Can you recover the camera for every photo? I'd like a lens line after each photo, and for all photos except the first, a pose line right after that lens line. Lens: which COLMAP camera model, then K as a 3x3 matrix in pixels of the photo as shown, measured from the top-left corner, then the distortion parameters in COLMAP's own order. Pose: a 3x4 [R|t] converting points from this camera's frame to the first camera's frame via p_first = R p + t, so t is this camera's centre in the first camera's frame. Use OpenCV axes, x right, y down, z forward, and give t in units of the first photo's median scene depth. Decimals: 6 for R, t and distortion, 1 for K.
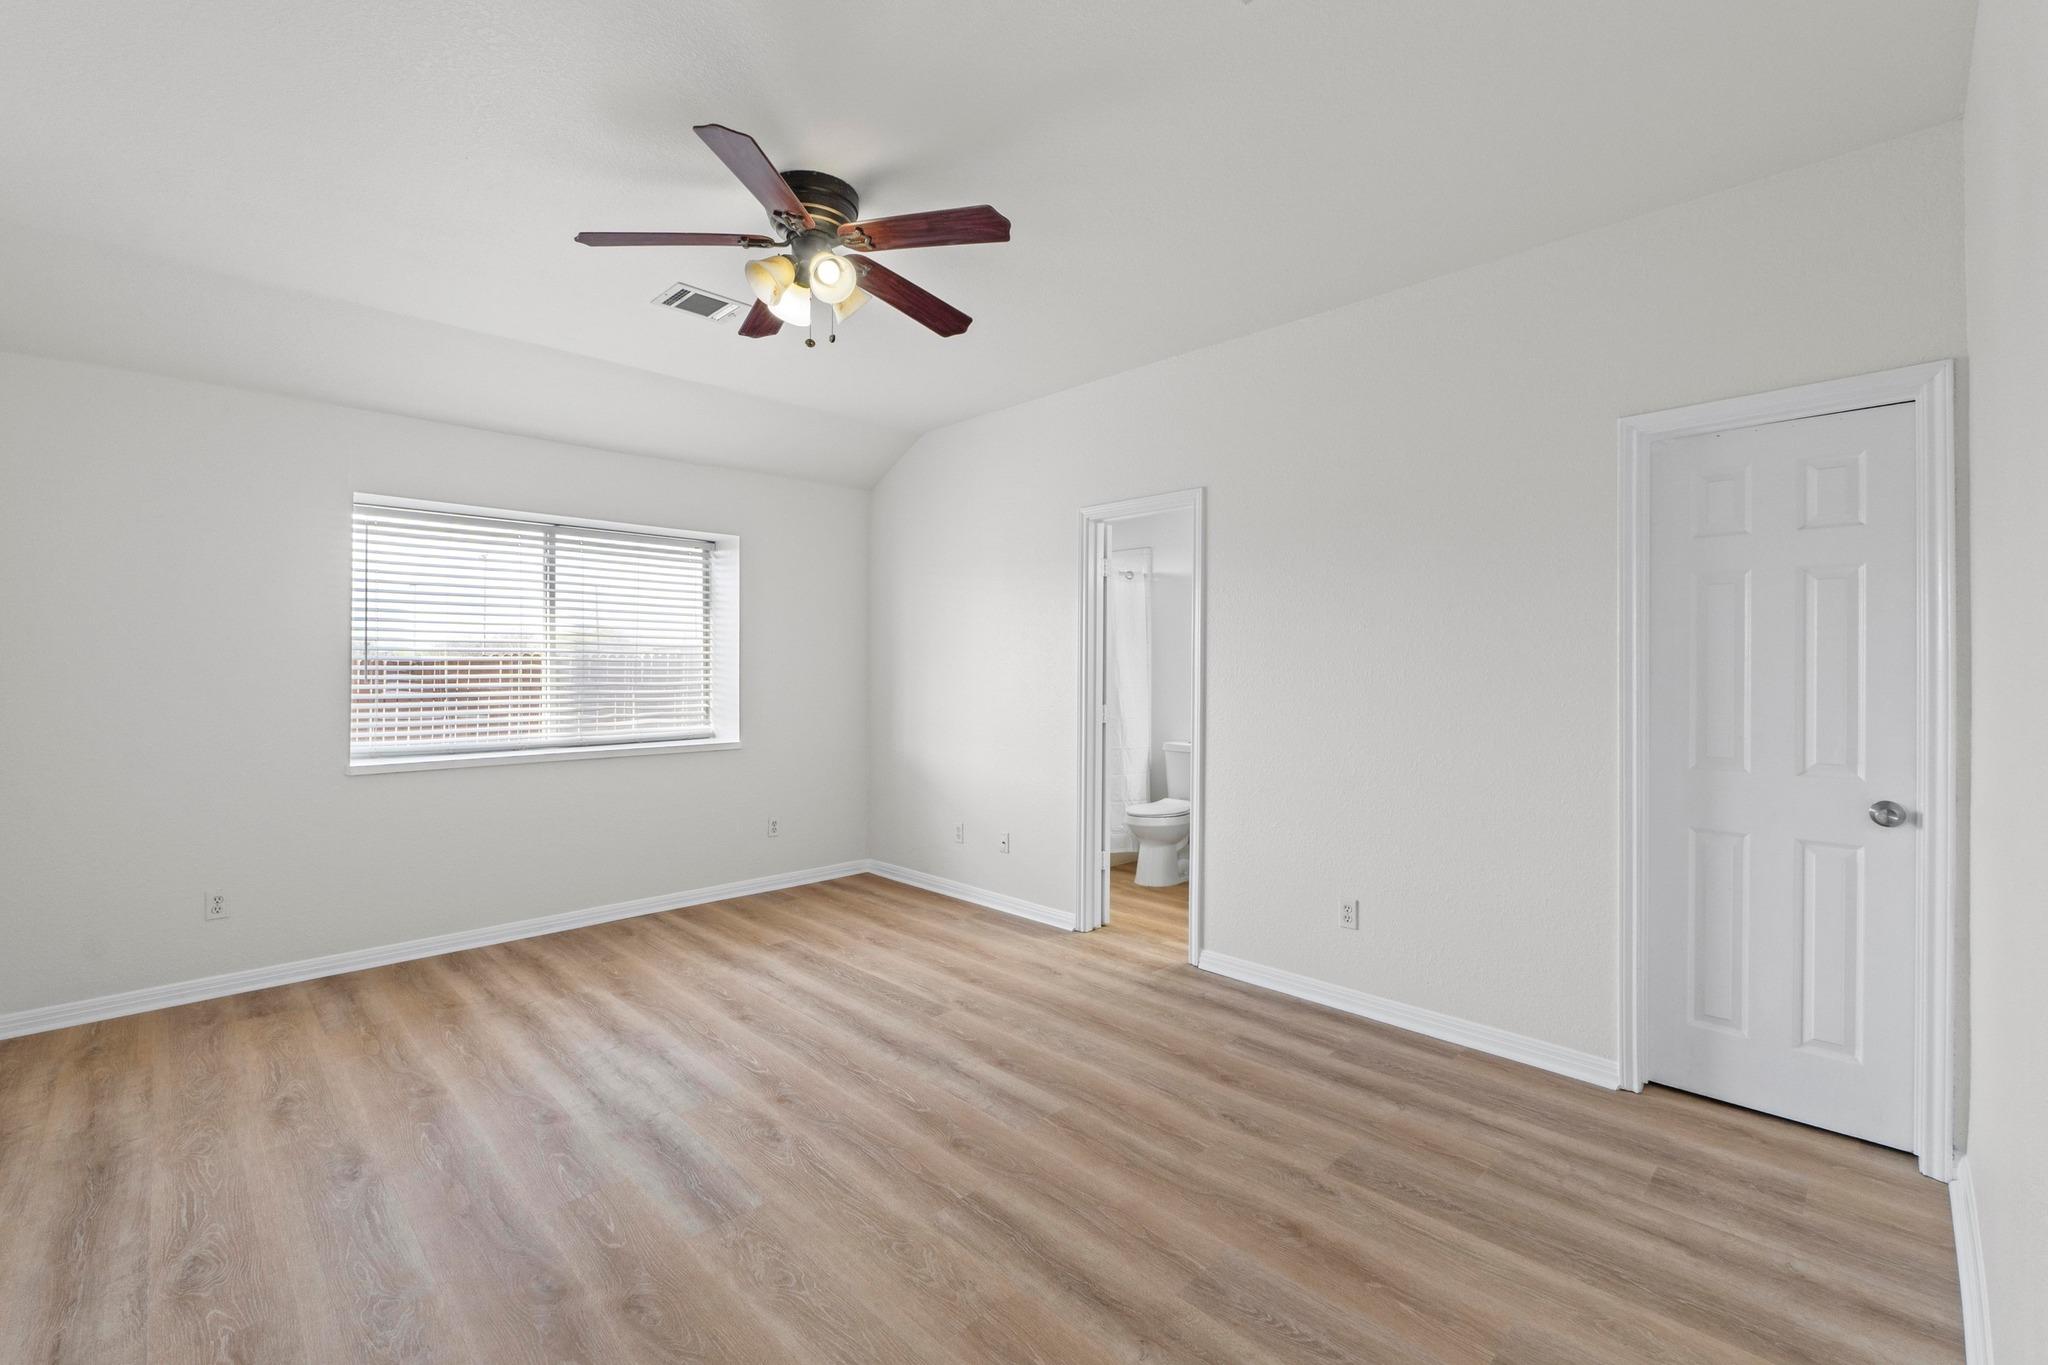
lens RADIAL K [[882.0, 0, 1016.6], [0, 882.0, 654.4], [0, 0, 1]] dist [-0.003932, -0.000411]
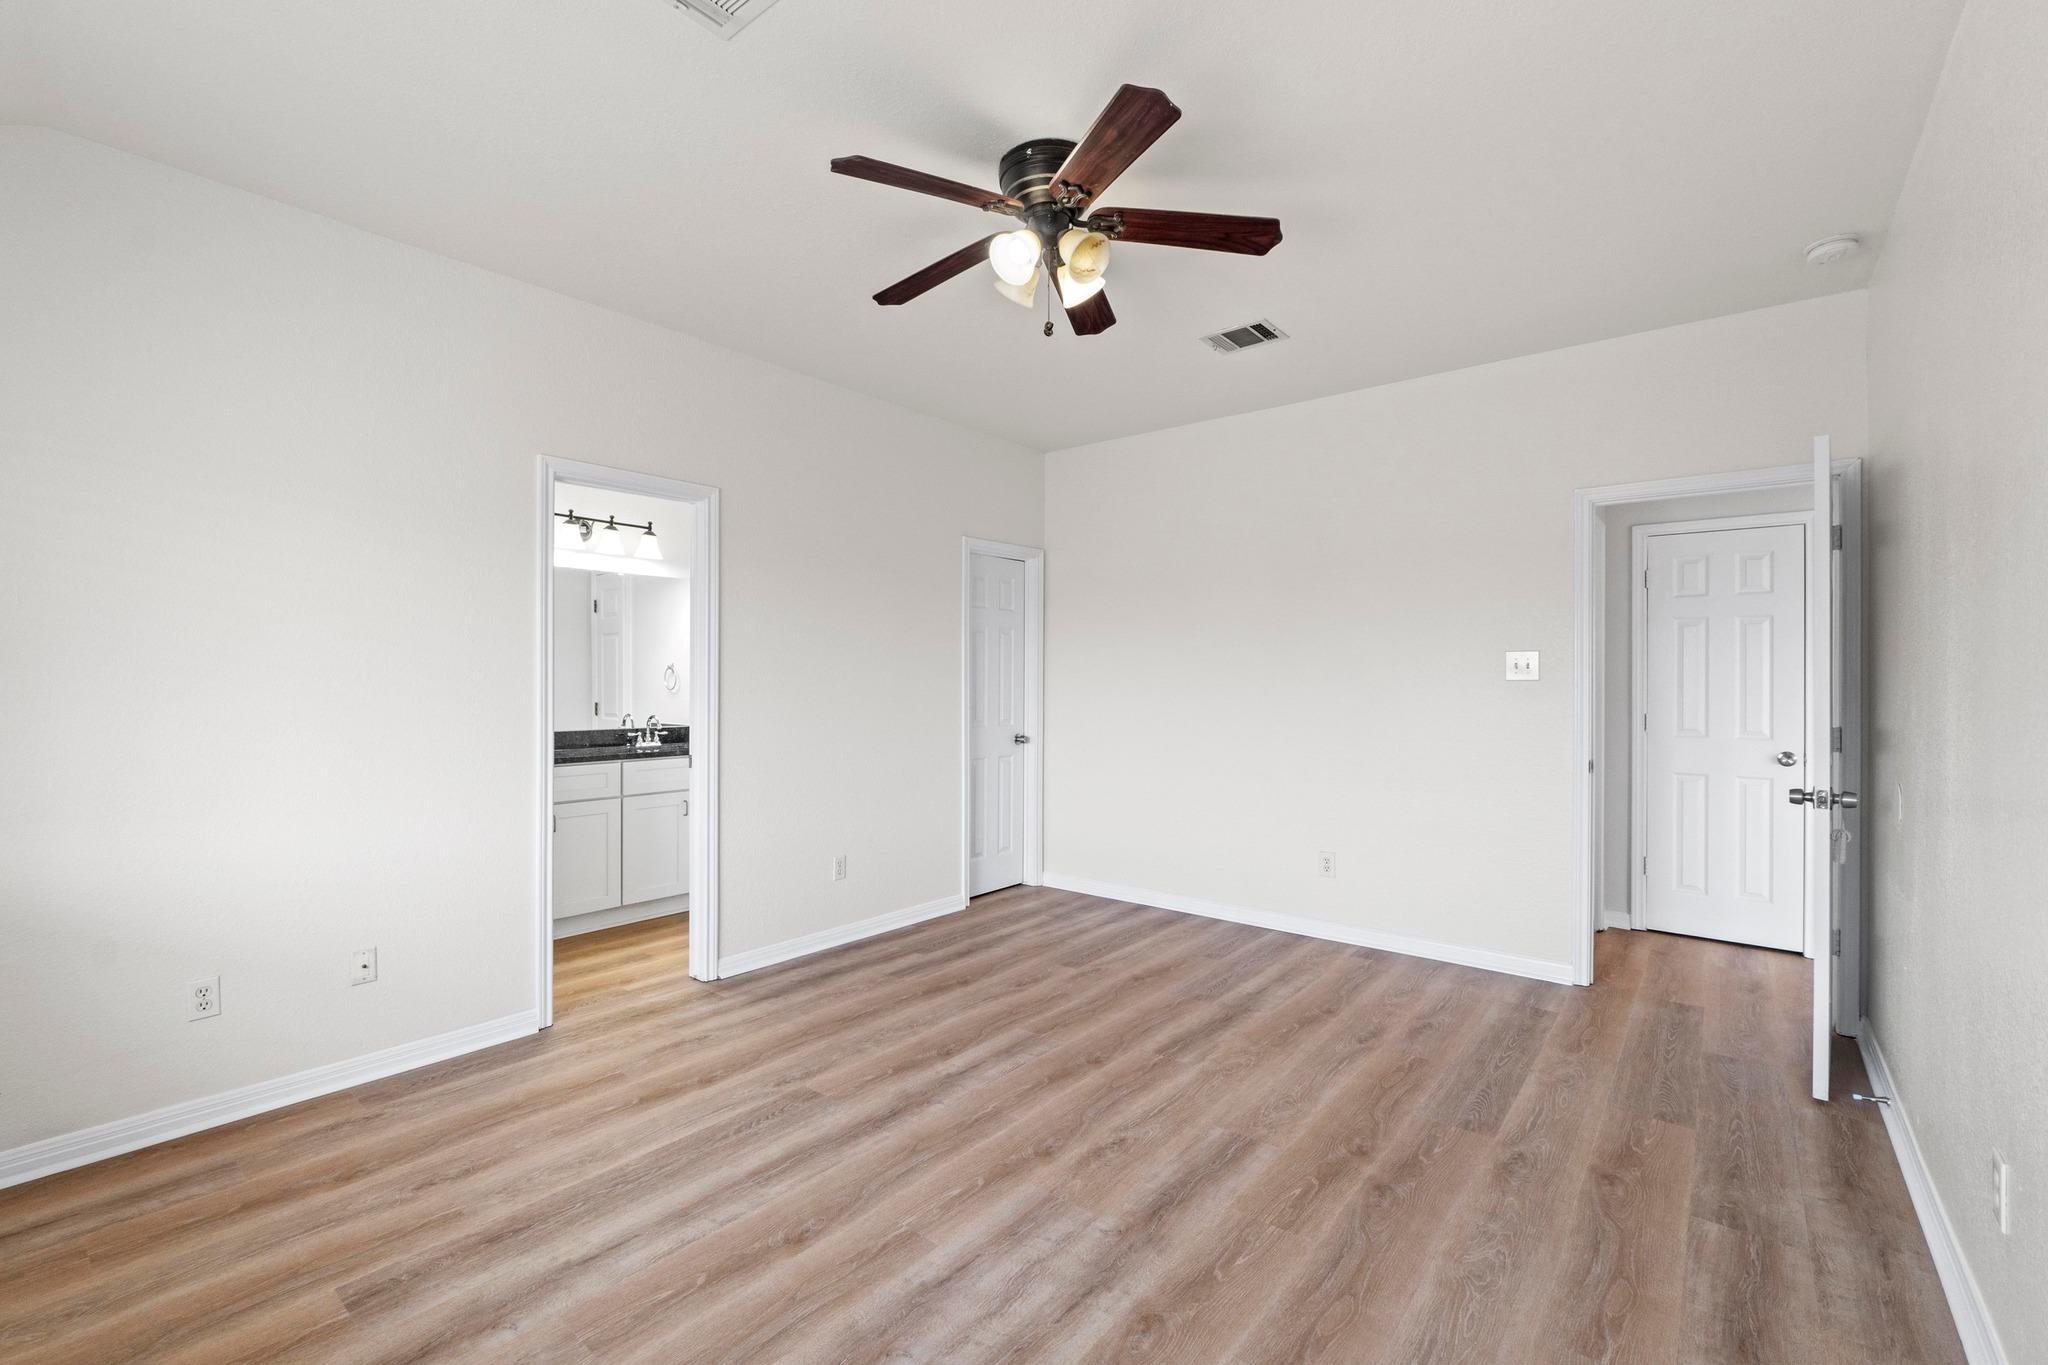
lens RADIAL K [[882.0, 0, 1016.6], [0, 882.0, 654.4], [0, 0, 1]] dist [-0.003932, -0.000411]
pose [[-0.115688, 0.024446, 0.992985, -1.086335], [-0.022152, 0.999385, -0.027185, 0.020069], [-0.993039, -0.025142, -0.115075, 1.065795]]
